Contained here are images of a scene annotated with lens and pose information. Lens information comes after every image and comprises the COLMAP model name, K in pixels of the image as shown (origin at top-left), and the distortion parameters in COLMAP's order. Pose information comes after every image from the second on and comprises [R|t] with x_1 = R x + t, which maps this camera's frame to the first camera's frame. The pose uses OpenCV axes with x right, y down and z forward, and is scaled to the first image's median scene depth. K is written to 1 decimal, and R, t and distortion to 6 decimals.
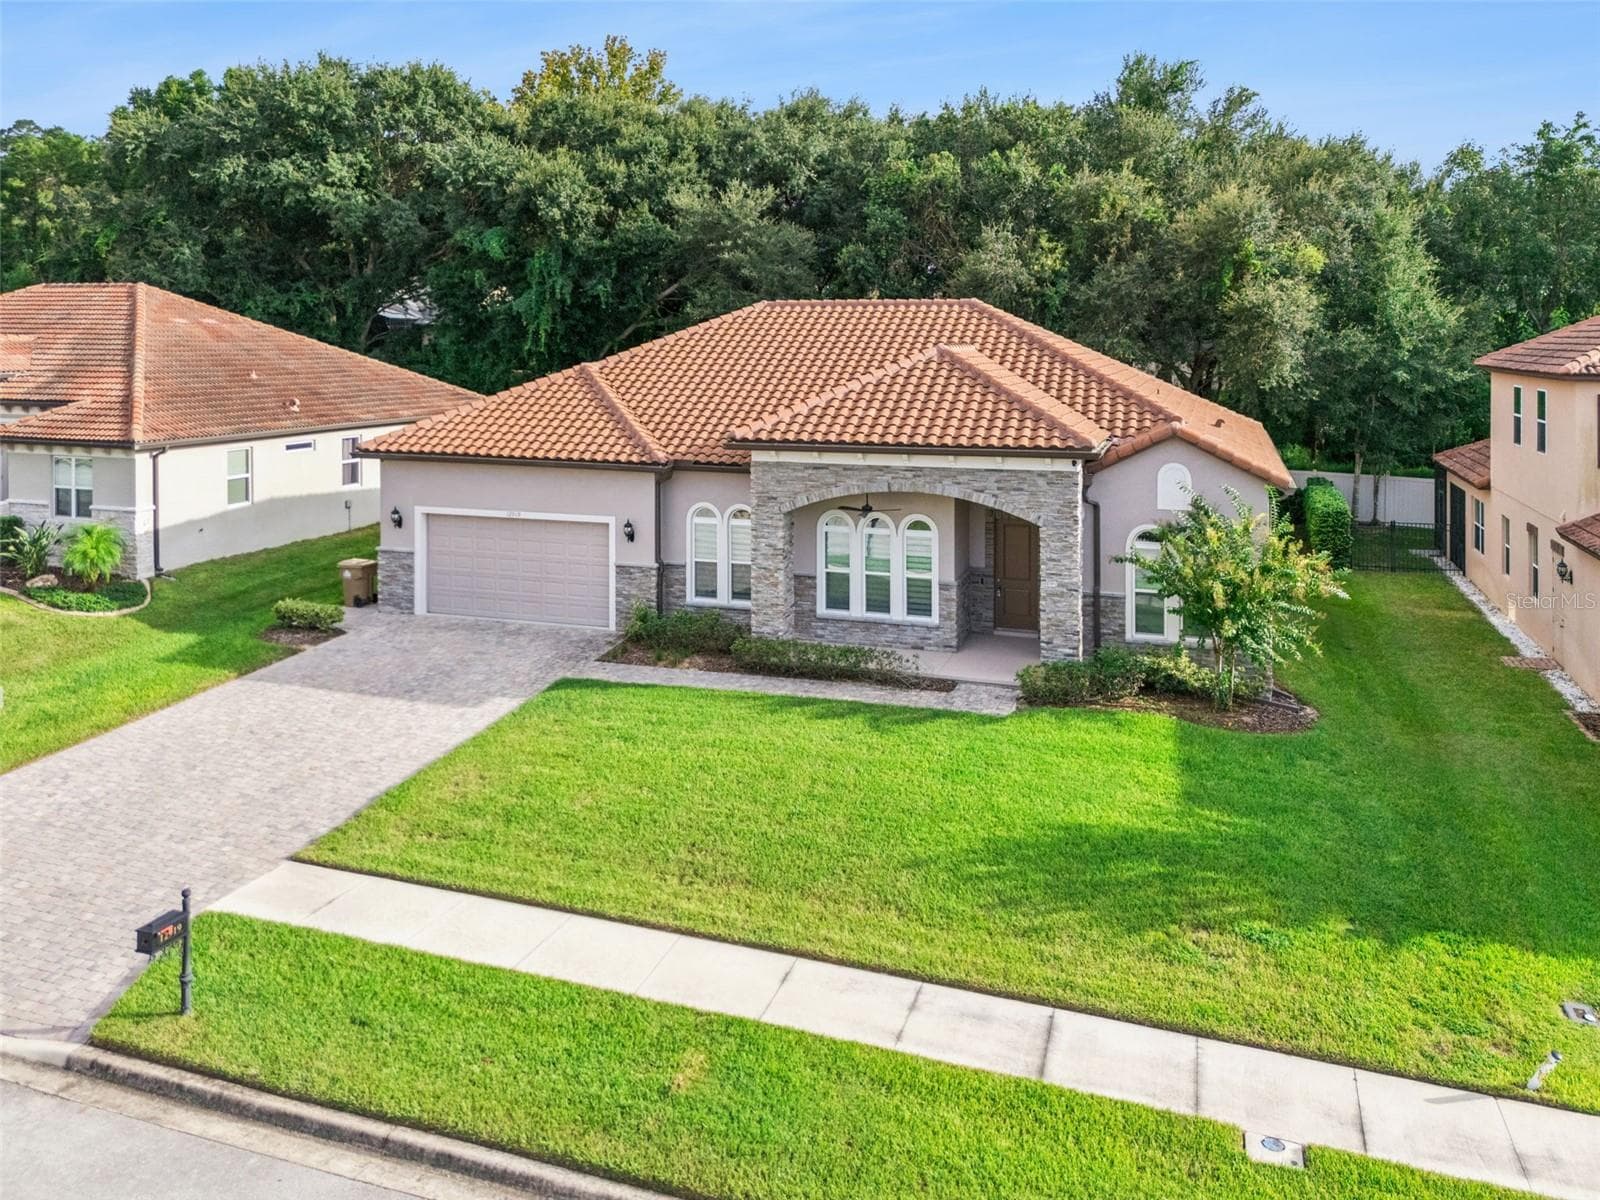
lens RADIAL K [[1249.3, 0, 805.0], [0, 1249.3, 381.6], [0, 0, 1]] dist [0.041868, -0.023348]
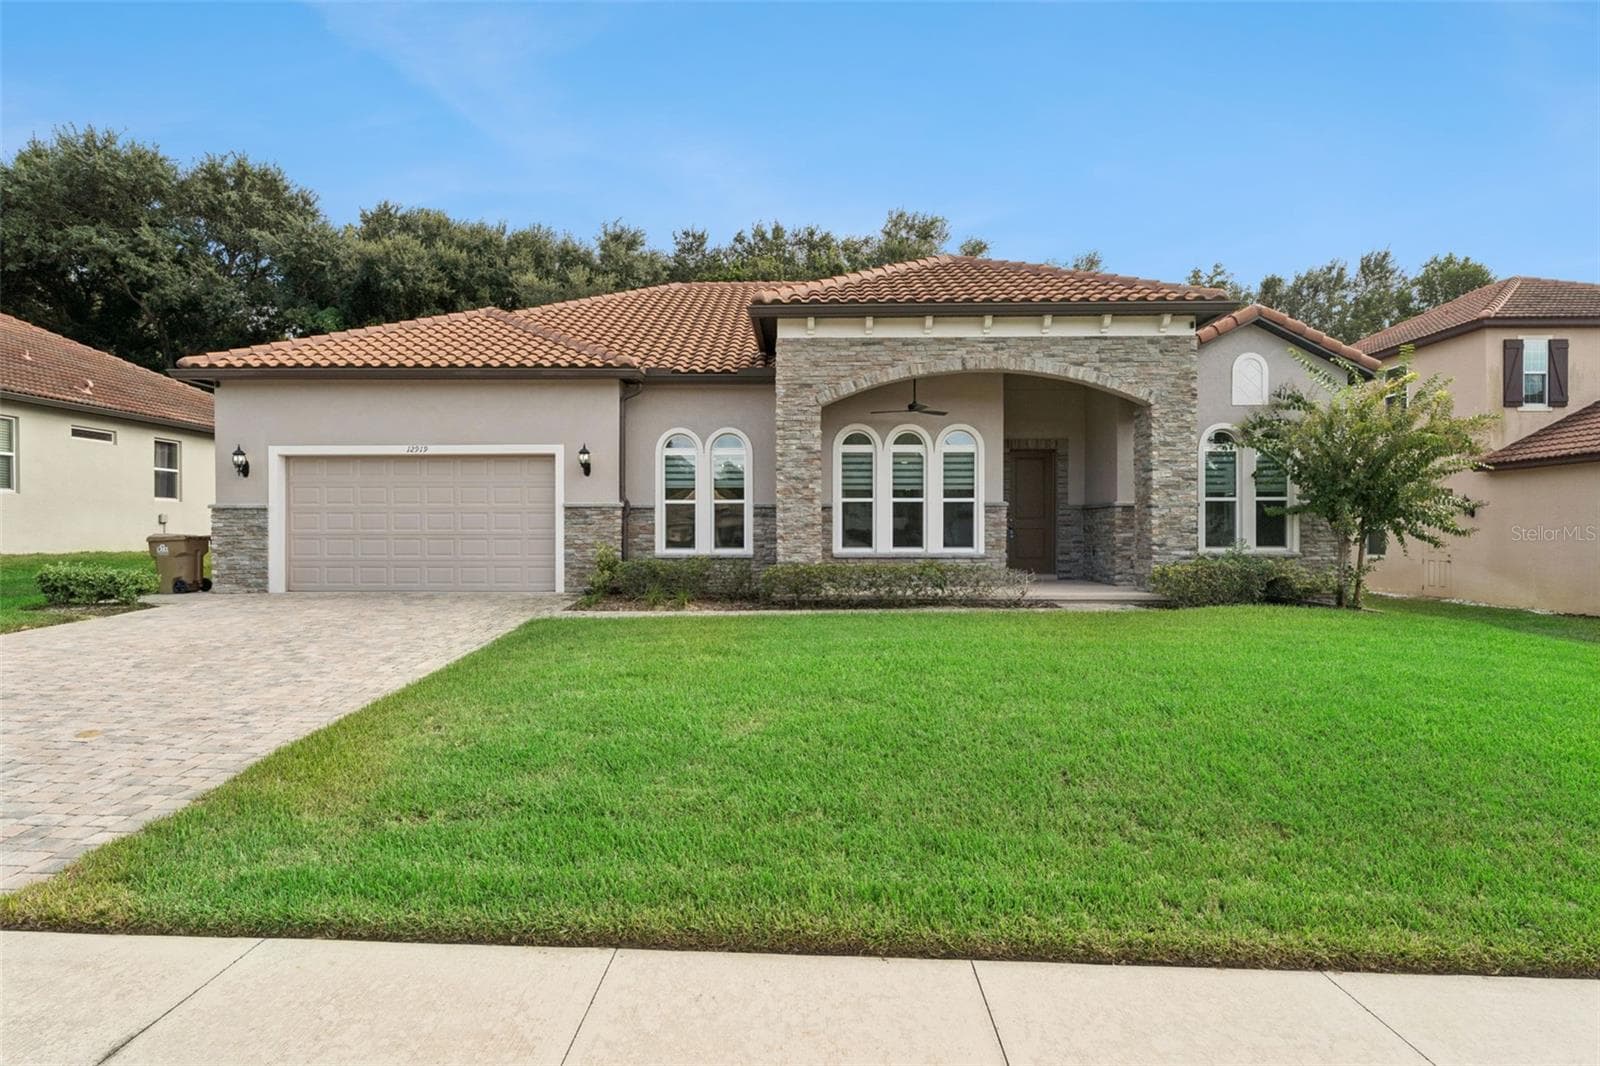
lens RADIAL K [[833.5, 0, 798.0], [0, 833.5, 557.8], [0, 0, 1]] dist [-0.028268, 0.017137]
pose [[0.953885, -0.011851, 0.299938, -0.169363], [0.015365, 0.999838, -0.009361, 0.185821], [-0.299778, 0.013538, 0.953913, 0.469463]]
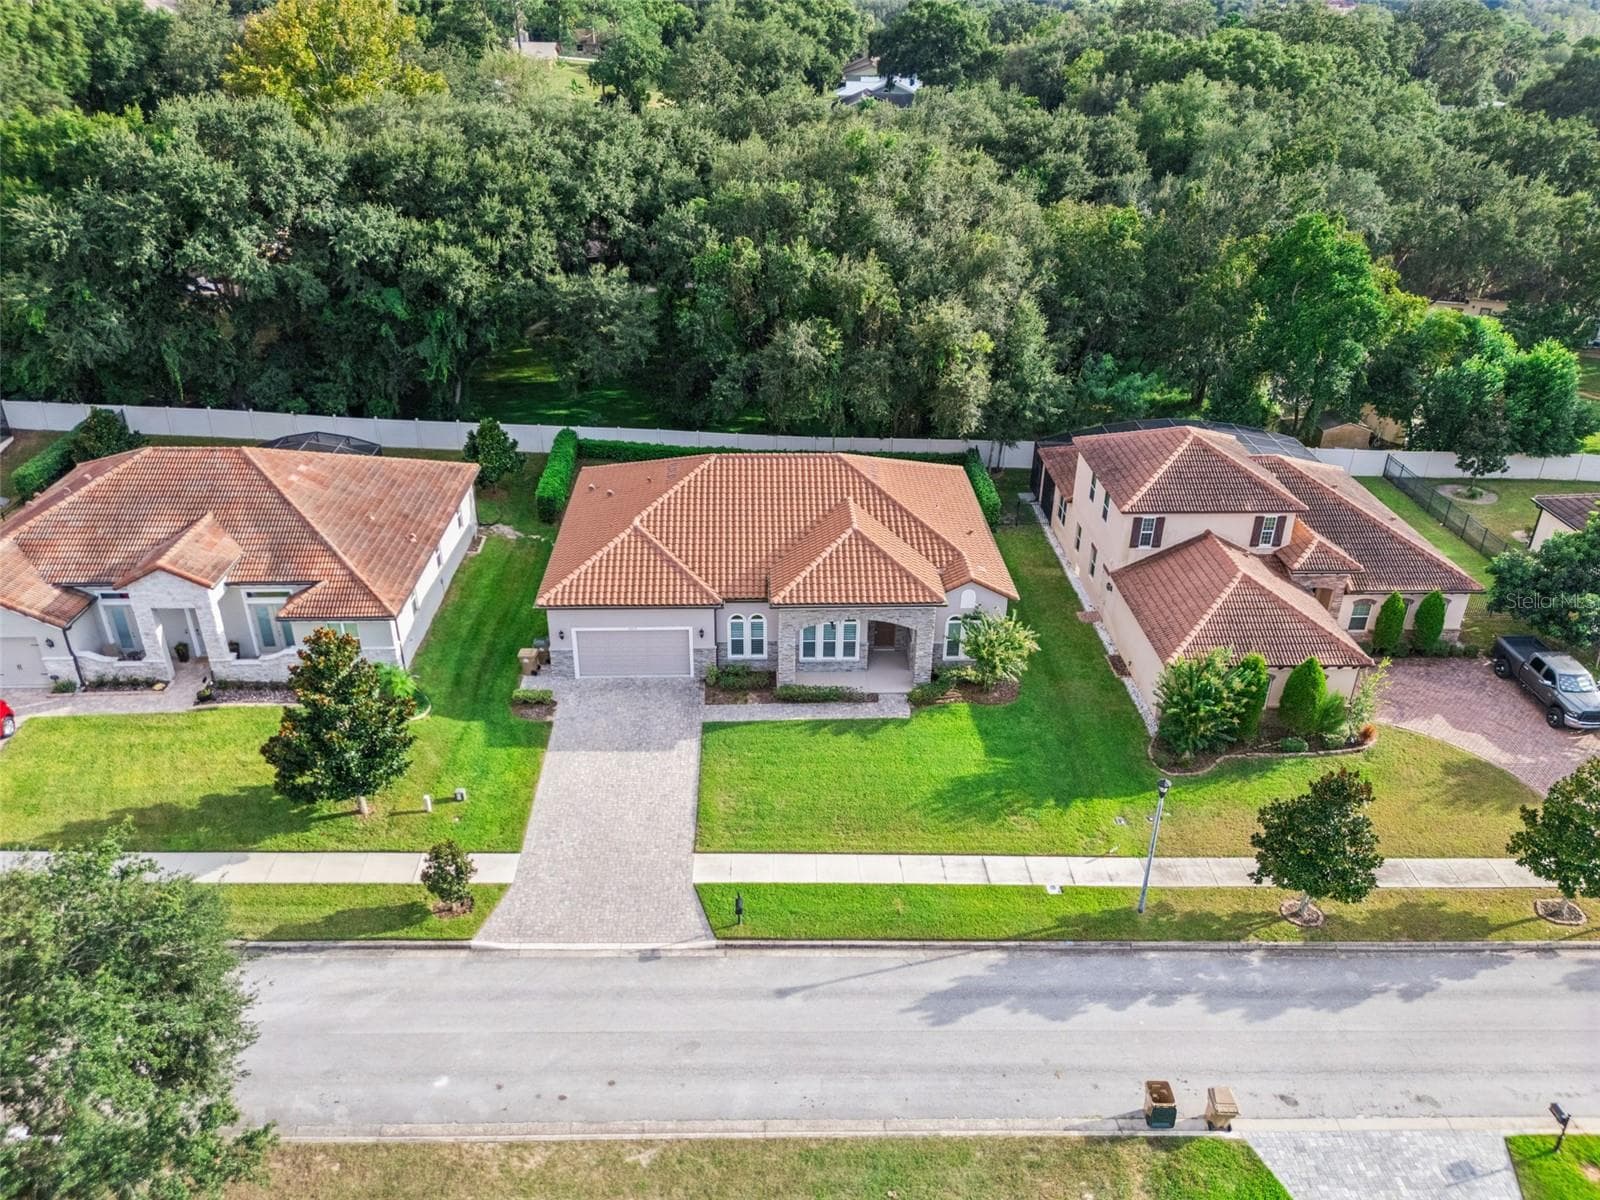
lens RADIAL K [[1167.7, 0, 800.0], [0, 1167.7, 600.0], [0, 0, 1]] dist [0.098011, -0.117450]
pose [[0.939543, -0.156416, 0.304620, -0.542919], [0.005470, 0.896321, 0.443373, -0.735210], [-0.342388, -0.414901, 0.842987, -0.569861]]
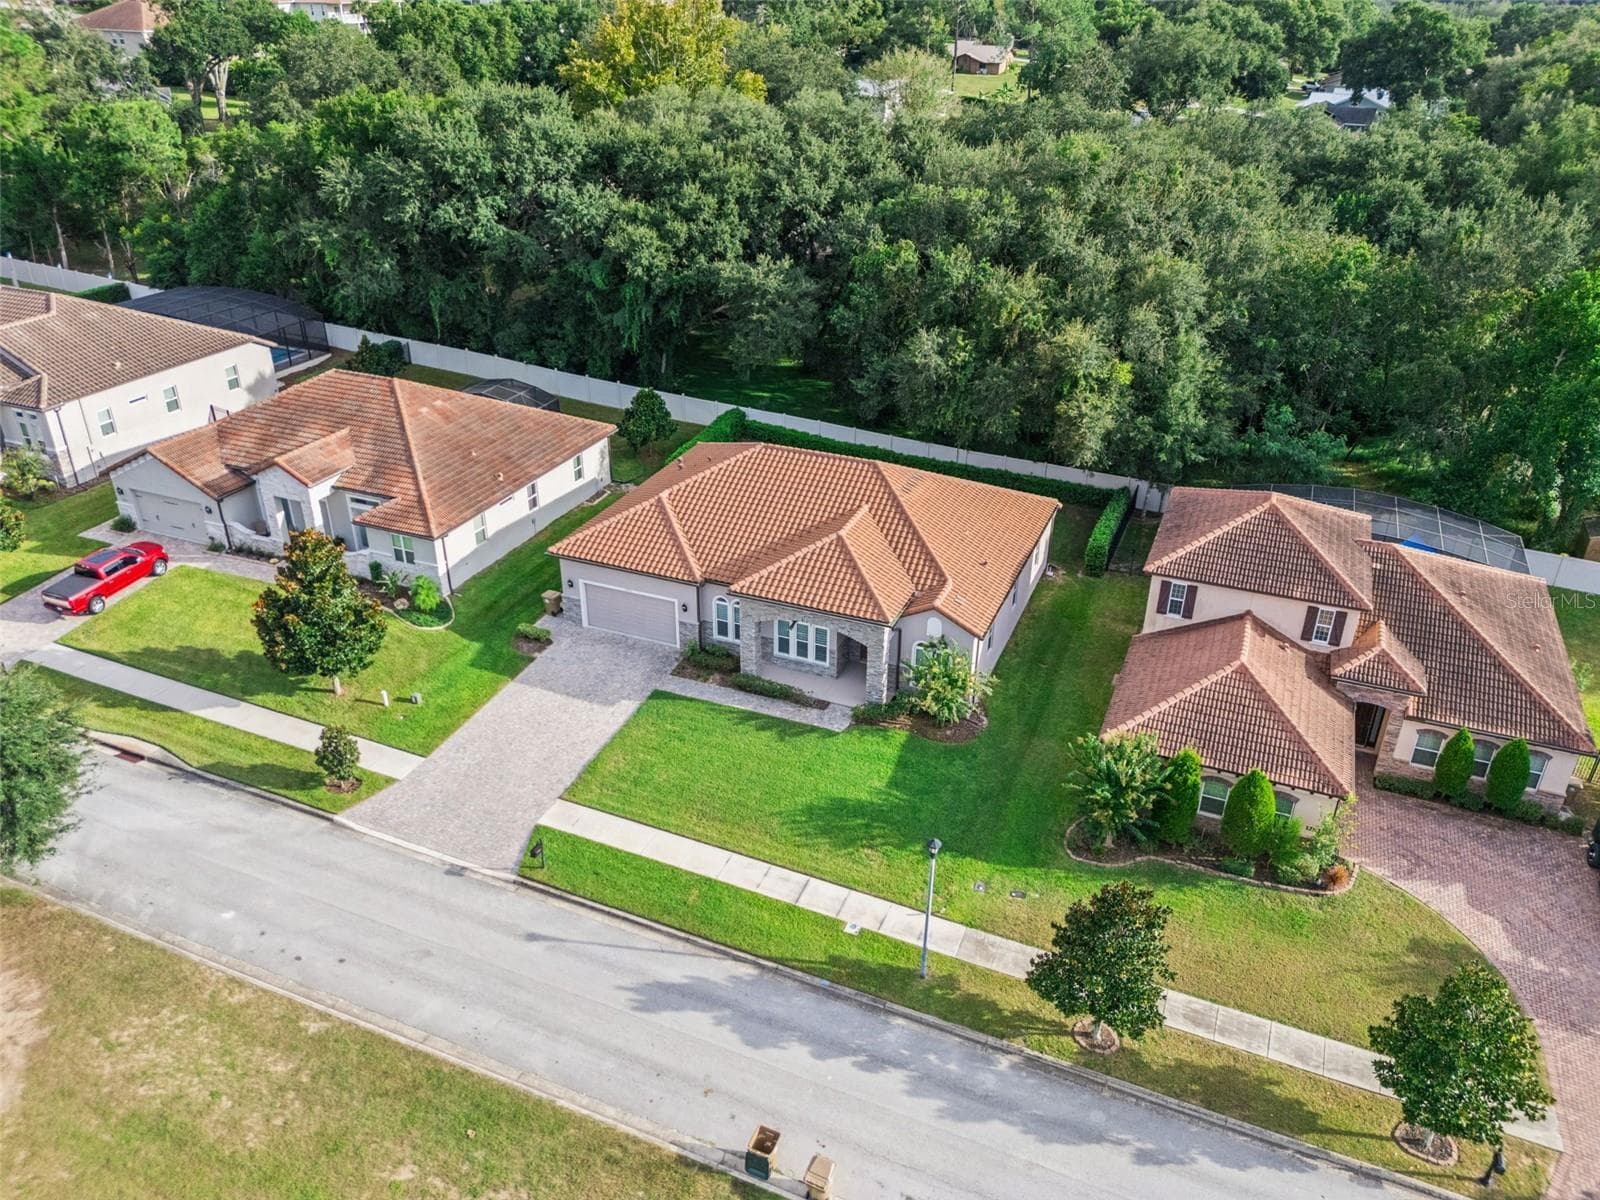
lens RADIAL K [[1167.7, 0, 800.0], [0, 1167.7, 600.0], [0, 0, 1]] dist [0.098011, -0.117450]
pose [[0.996746, 0.042256, -0.068643, 0.177309], [-0.007620, 0.897160, 0.441641, -0.734538], [0.080245, -0.439681, 0.894562, -0.684920]]
